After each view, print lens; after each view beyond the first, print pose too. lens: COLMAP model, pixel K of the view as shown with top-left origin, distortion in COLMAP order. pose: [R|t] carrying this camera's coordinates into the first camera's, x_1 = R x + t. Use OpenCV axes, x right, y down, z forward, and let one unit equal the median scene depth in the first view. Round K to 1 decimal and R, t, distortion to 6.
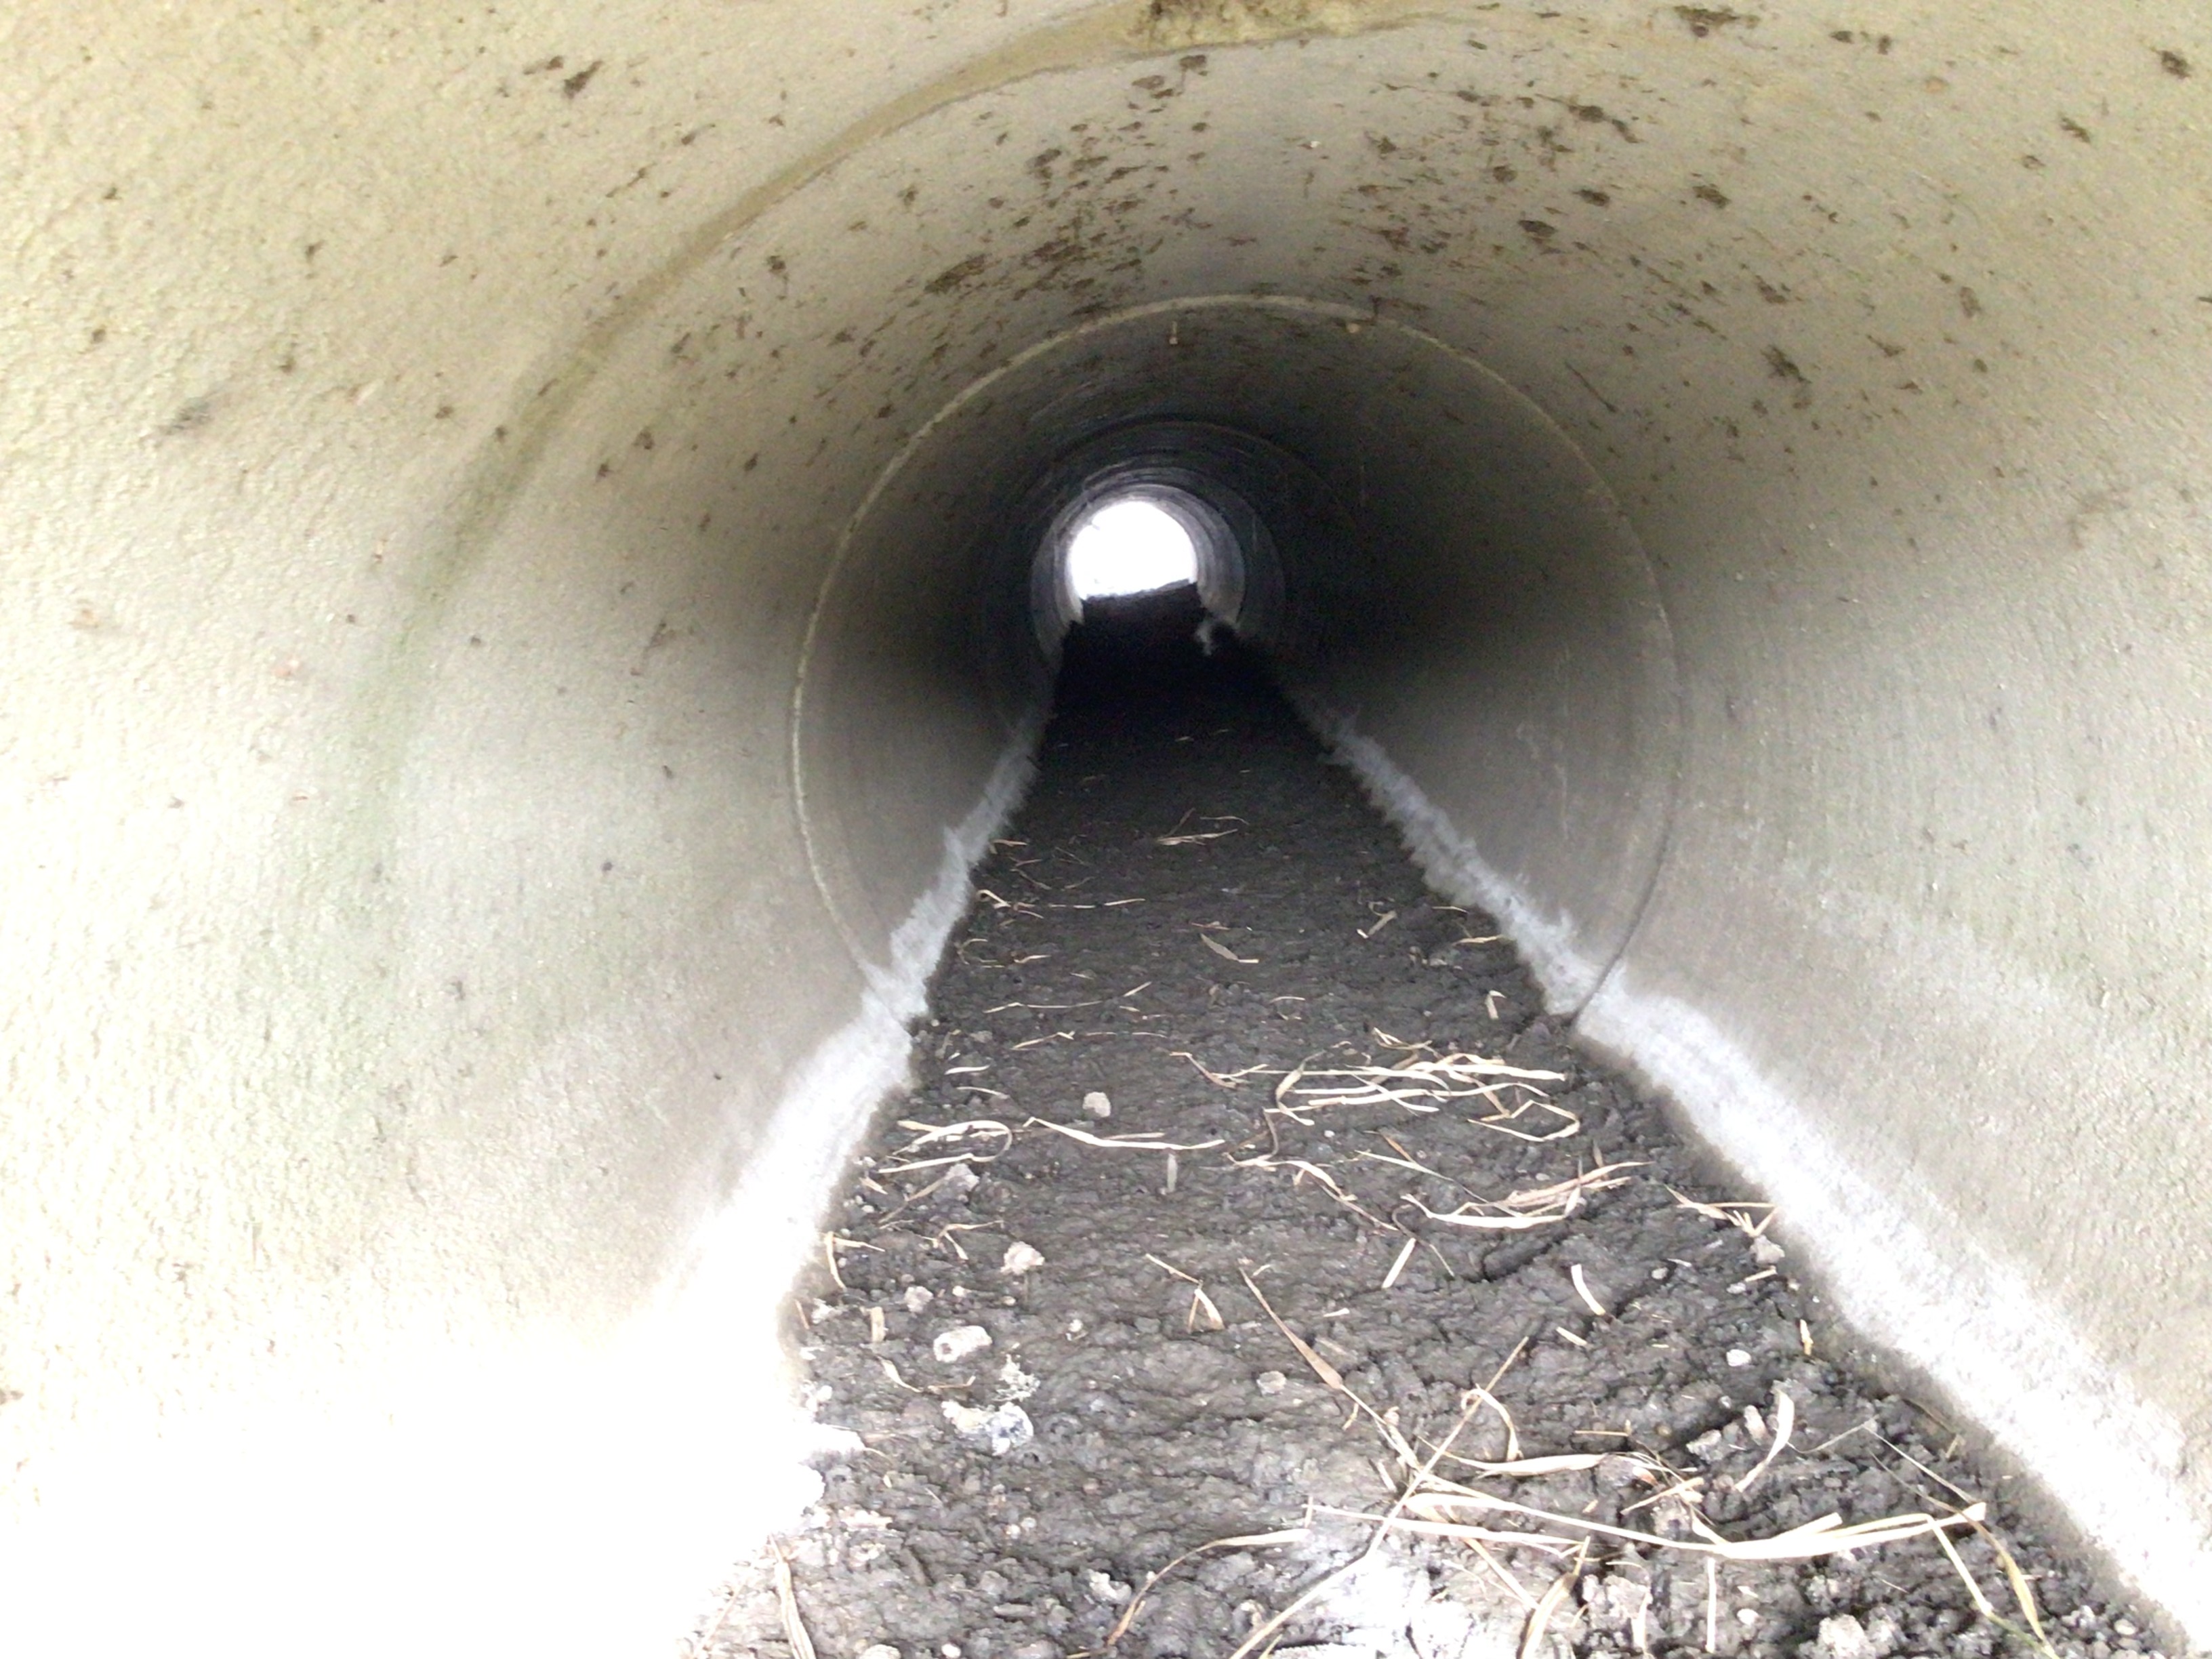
lens RADIAL K [[2020.0, 0, 1111.2], [0, 2020.0, 829.2], [0, 0, 1]] dist [-0.024822, 0.000000]
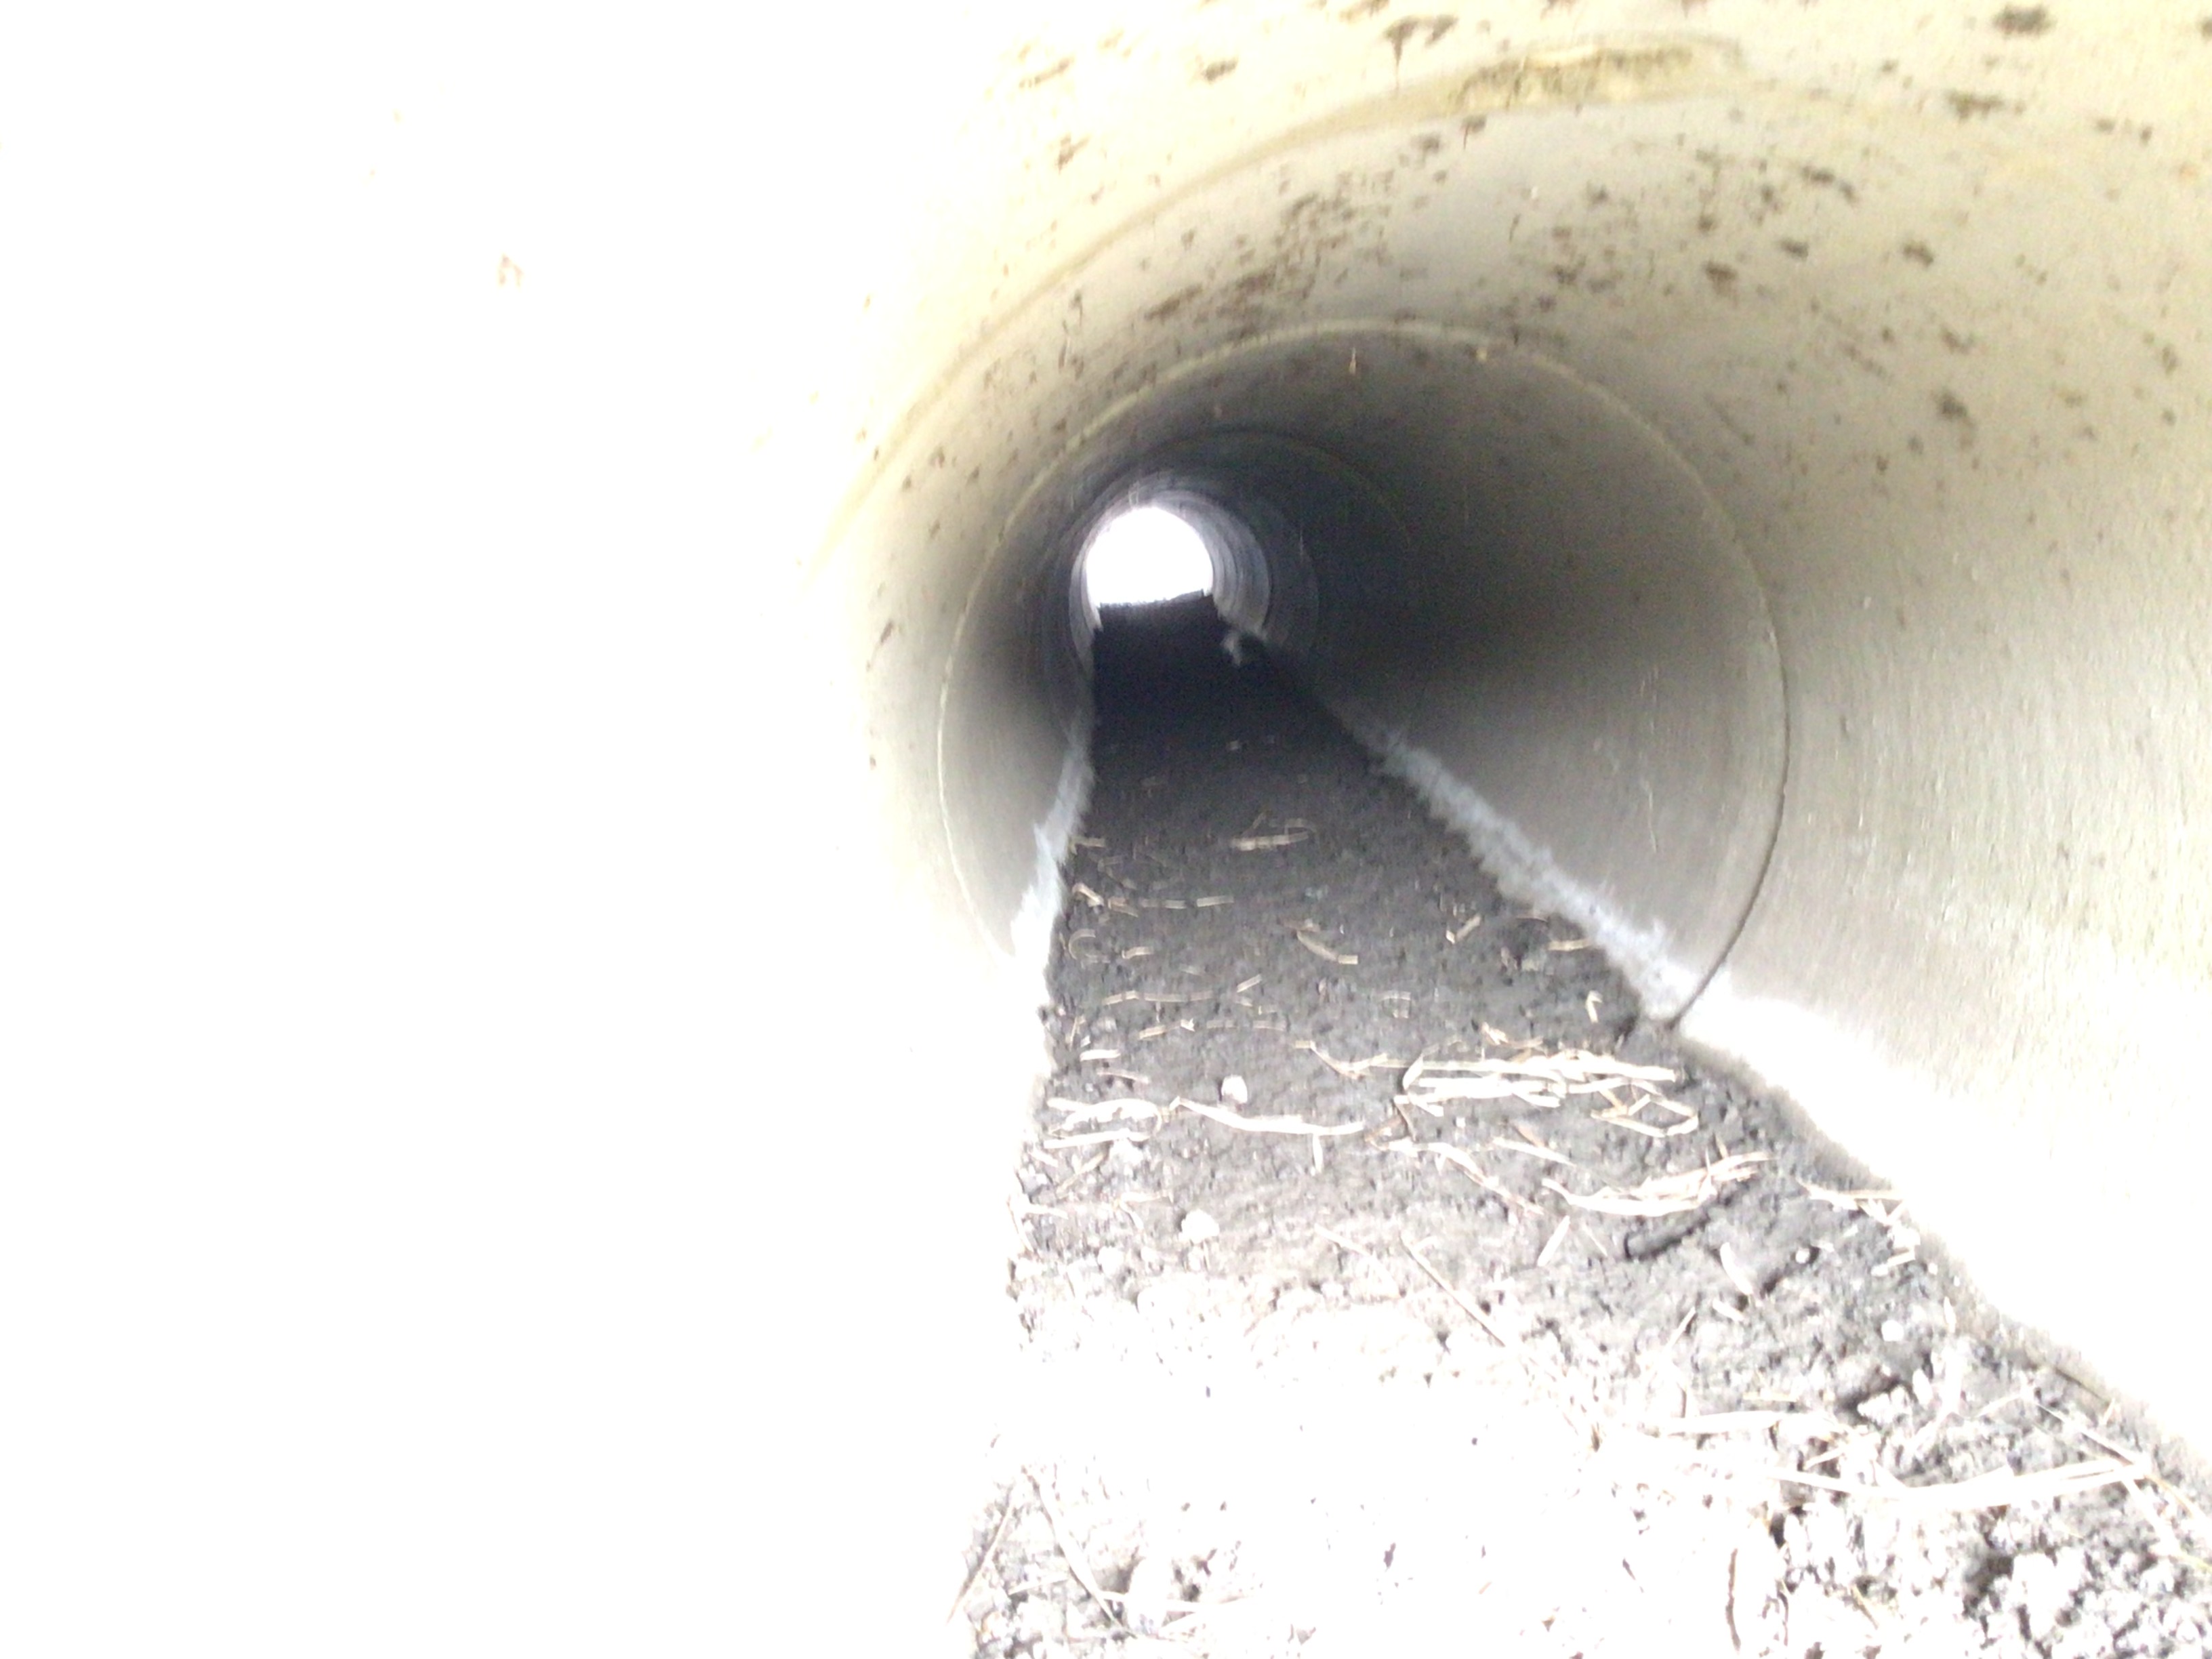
lens RADIAL K [[2020.0, 0, 1100.7], [0, 2020.0, 829.2], [0, 0, 1]] dist [-0.024822, 0.000000]
pose [[0.999670, 0.025389, -0.003889, -0.089135], [-0.025402, 0.999672, -0.003314, 0.007245], [0.003804, 0.003412, 0.999987, -0.058053]]
